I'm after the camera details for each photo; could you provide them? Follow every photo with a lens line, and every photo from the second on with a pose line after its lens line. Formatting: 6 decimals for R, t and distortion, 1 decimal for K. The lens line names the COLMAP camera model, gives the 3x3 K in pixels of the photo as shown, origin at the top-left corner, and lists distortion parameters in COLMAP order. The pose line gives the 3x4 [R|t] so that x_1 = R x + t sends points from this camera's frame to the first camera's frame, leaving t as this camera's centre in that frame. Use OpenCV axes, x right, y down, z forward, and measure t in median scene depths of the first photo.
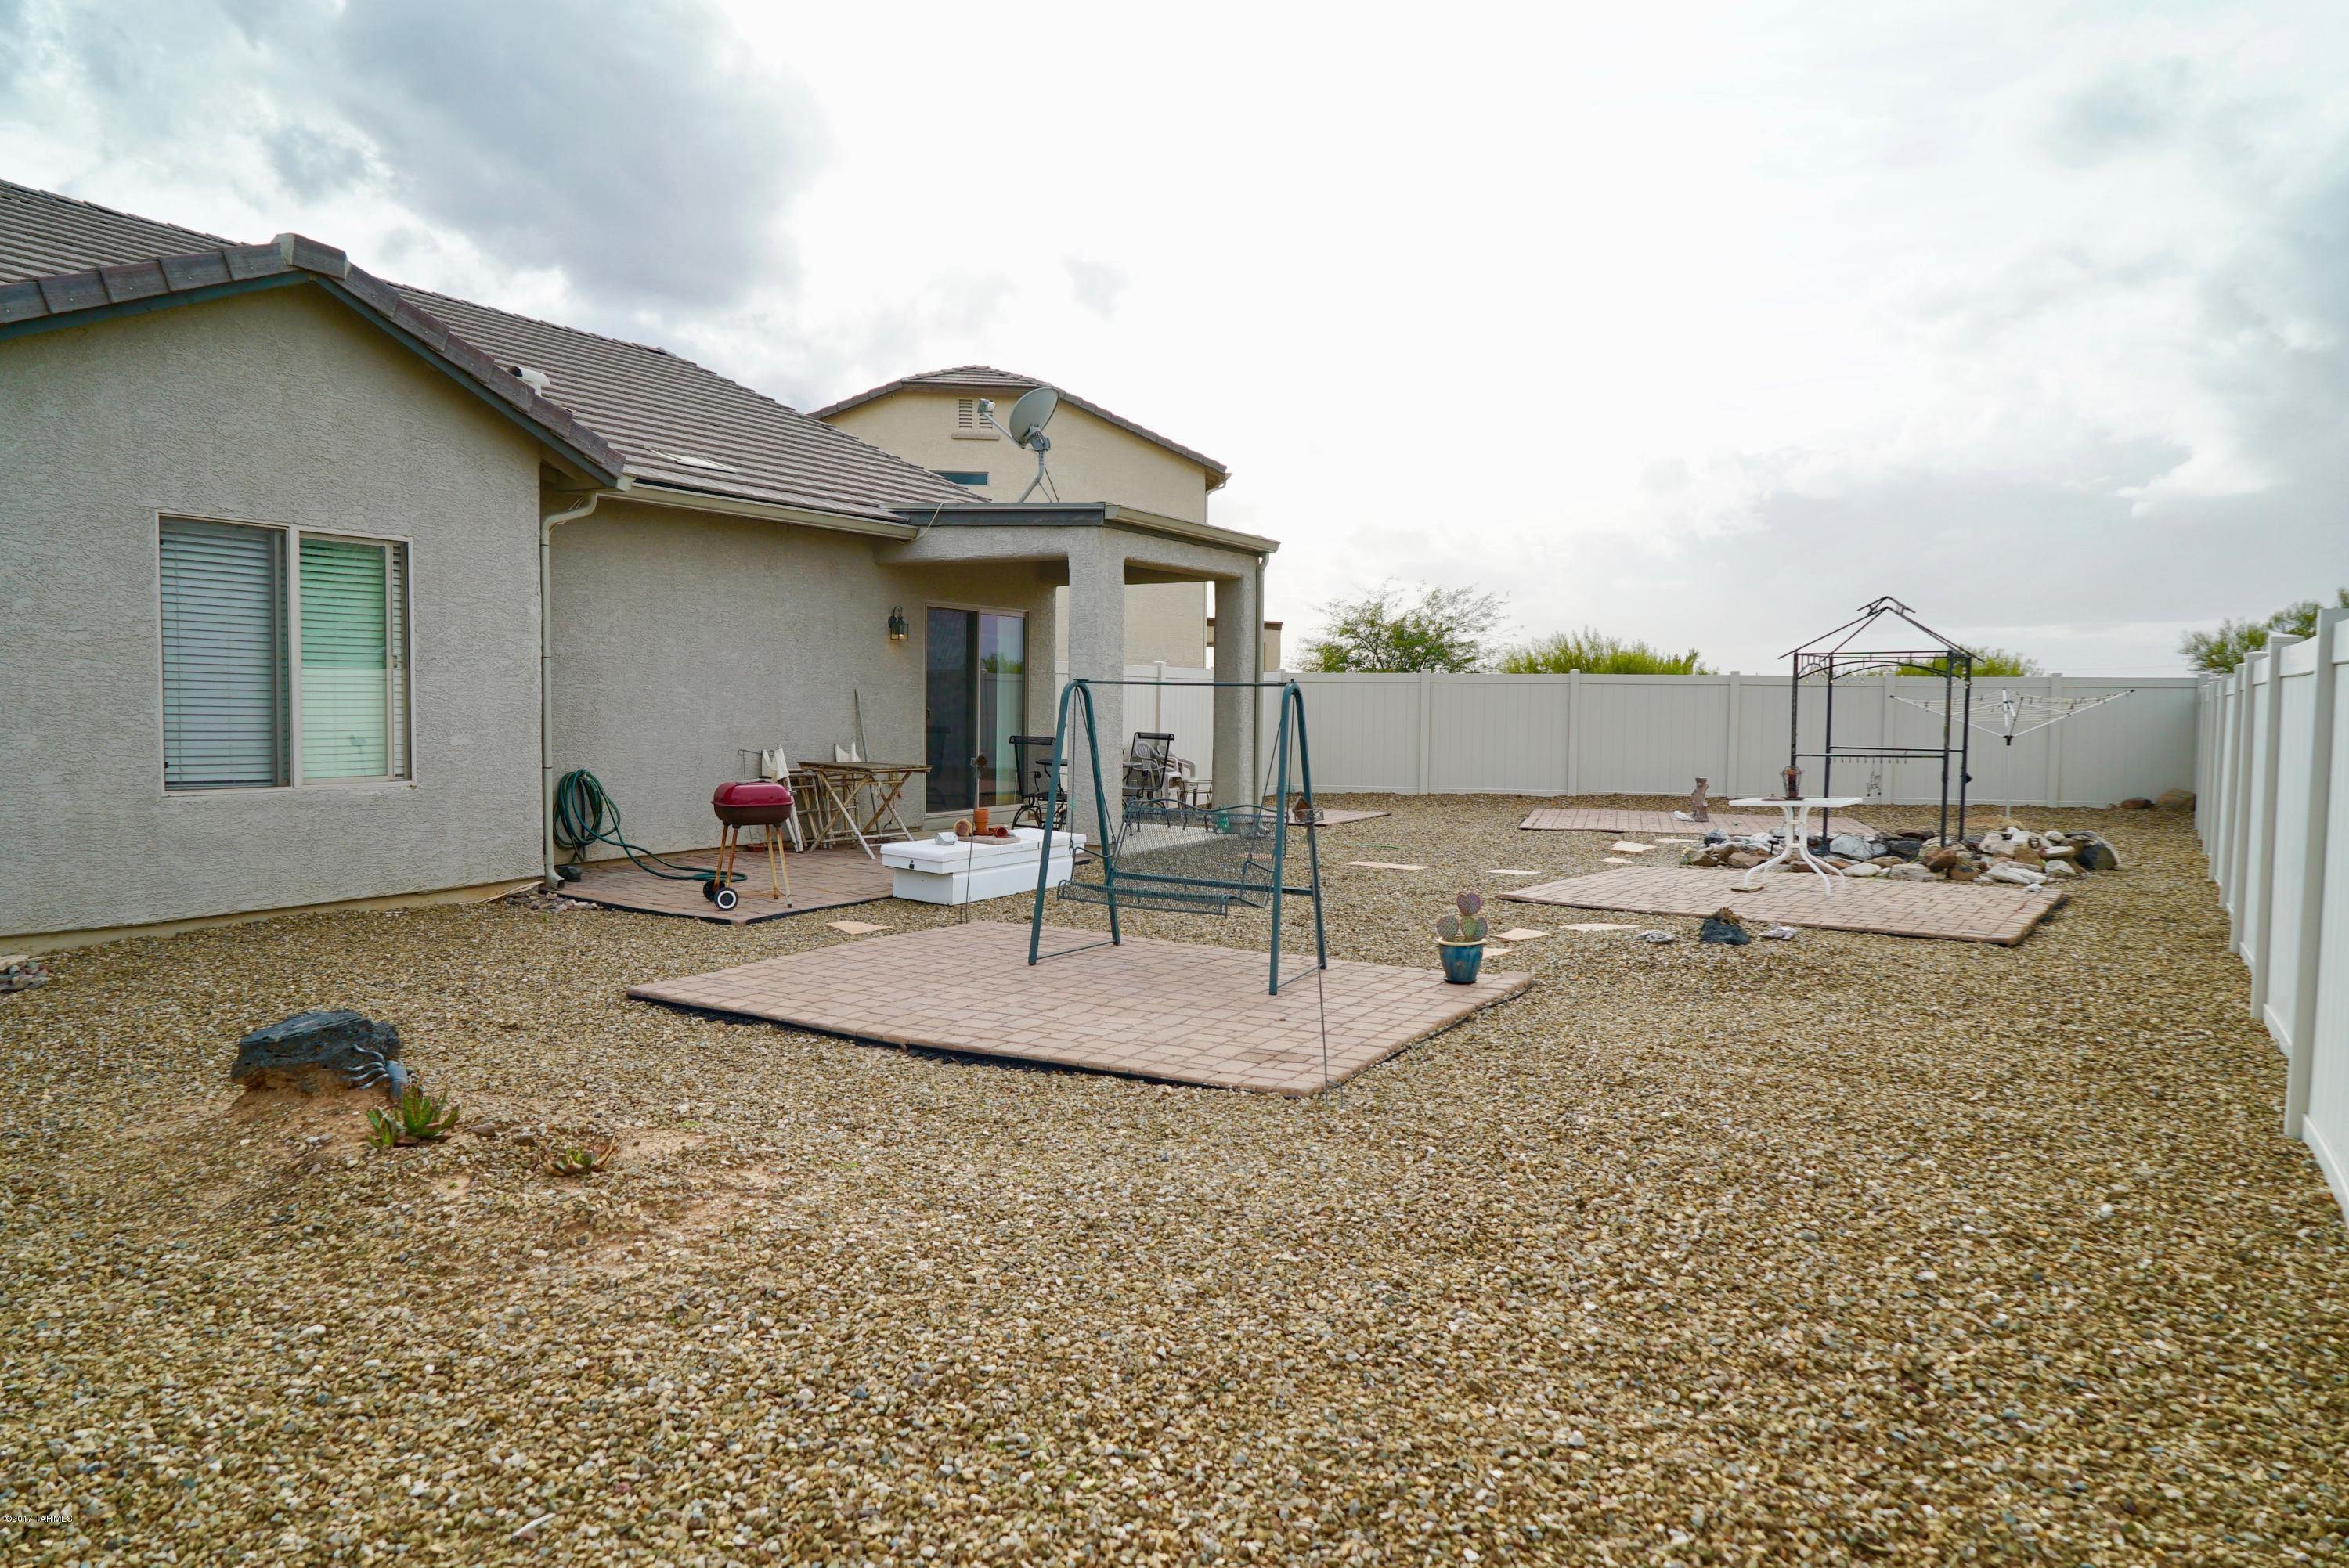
lens RADIAL K [[1593.7, 0, 1180.2], [0, 1593.7, 782.4], [0, 0, 1]] dist [-0.021252, 0.012062]
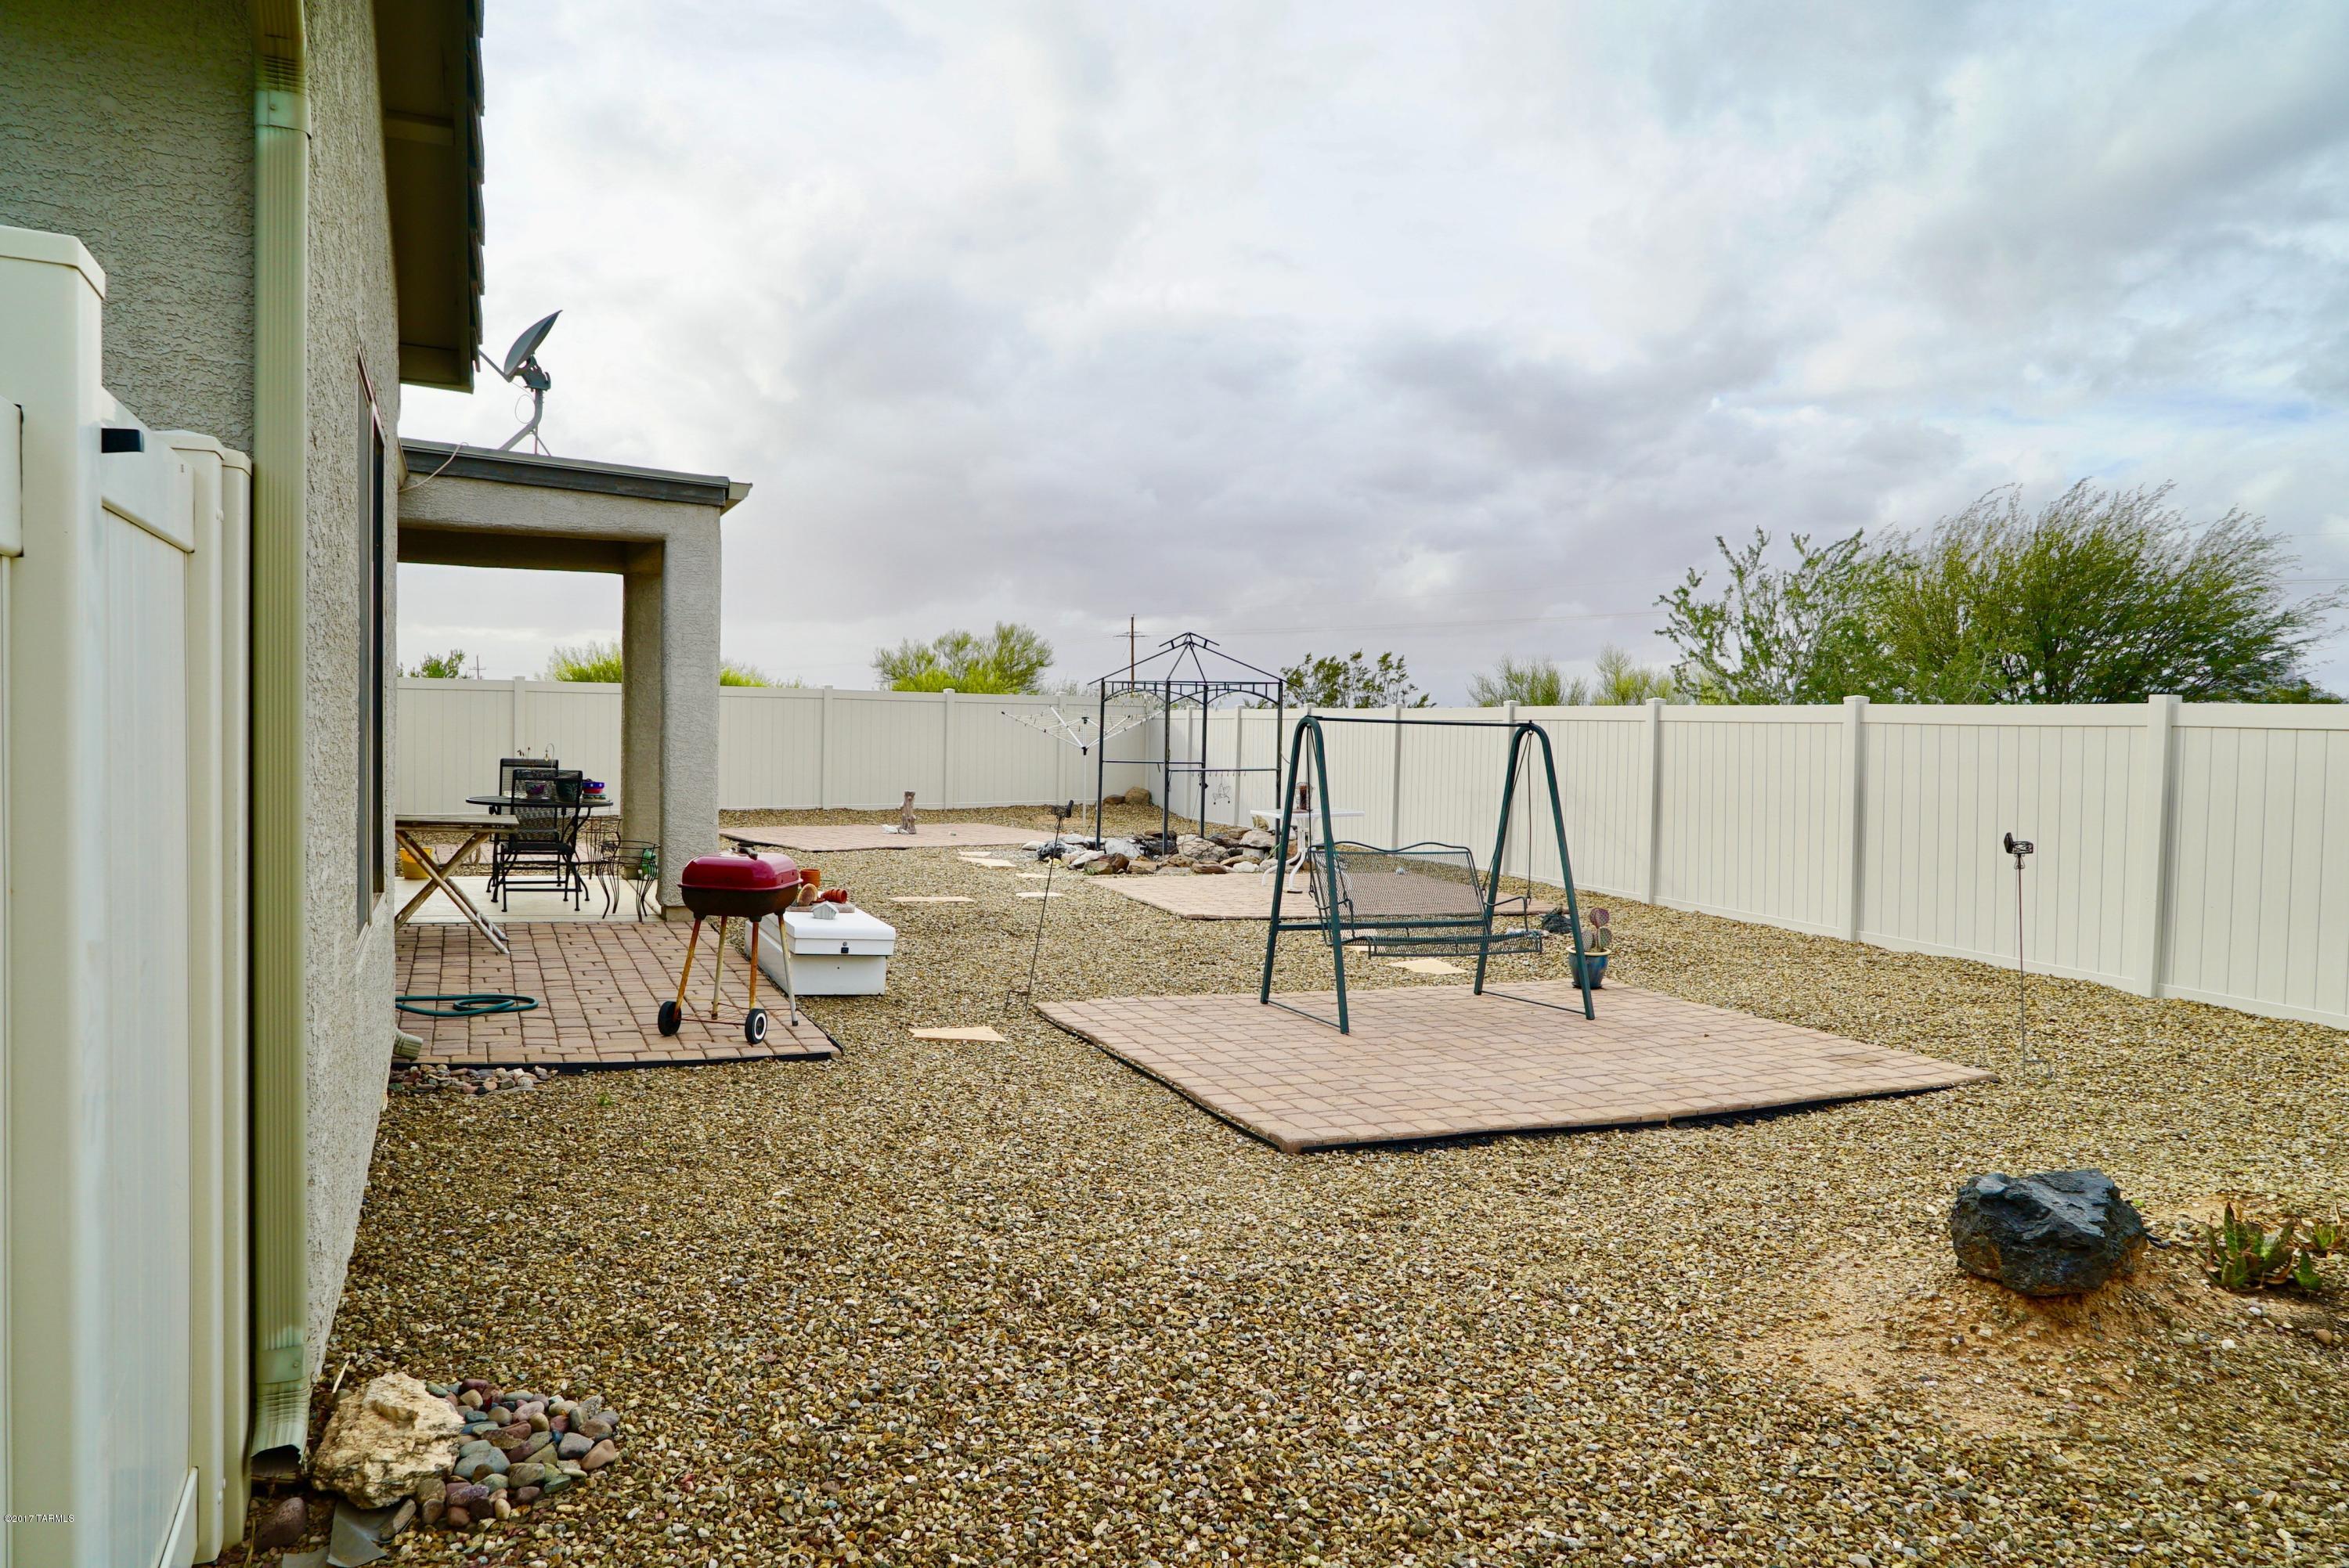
lens RADIAL K [[1593.7, 0, 1180.2], [0, 1593.7, 782.4], [0, 0, 1]] dist [-0.021252, 0.012062]
pose [[0.607927, -0.029970, 0.793427, -0.945092], [0.028200, 0.999472, 0.016146, -0.049364], [-0.793492, 0.012559, 0.608451, 0.574192]]
